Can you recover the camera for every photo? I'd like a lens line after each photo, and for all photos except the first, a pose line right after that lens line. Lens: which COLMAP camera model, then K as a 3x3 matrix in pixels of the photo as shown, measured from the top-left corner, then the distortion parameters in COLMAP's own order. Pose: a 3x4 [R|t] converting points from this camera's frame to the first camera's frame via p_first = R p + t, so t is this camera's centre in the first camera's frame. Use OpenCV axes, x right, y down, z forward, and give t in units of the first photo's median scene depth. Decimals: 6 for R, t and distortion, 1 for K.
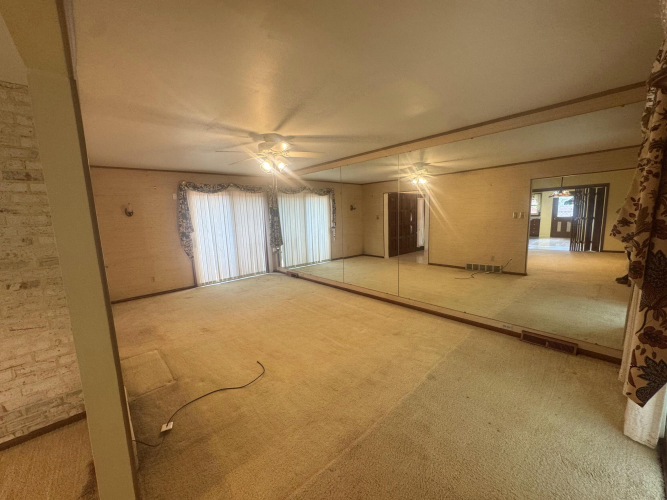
lens RADIAL K [[266.2, 0, 332.9], [0, 266.2, 251.7], [0, 0, 1]] dist [-0.000387, -0.000307]
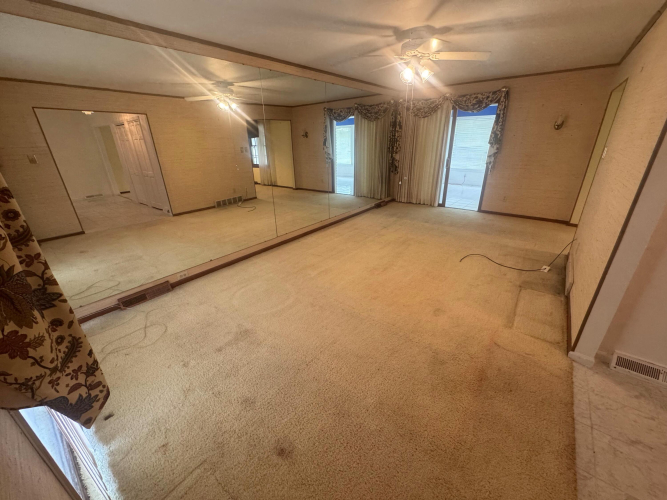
lens RADIAL K [[266.2, 0, 332.9], [0, 266.2, 251.7], [0, 0, 1]] dist [-0.000387, -0.000307]
pose [[-0.156498, -0.349990, 0.923588, -1.130391], [0.174615, 0.910576, 0.374647, -0.168135], [-0.972120, 0.219904, -0.081390, 1.423508]]
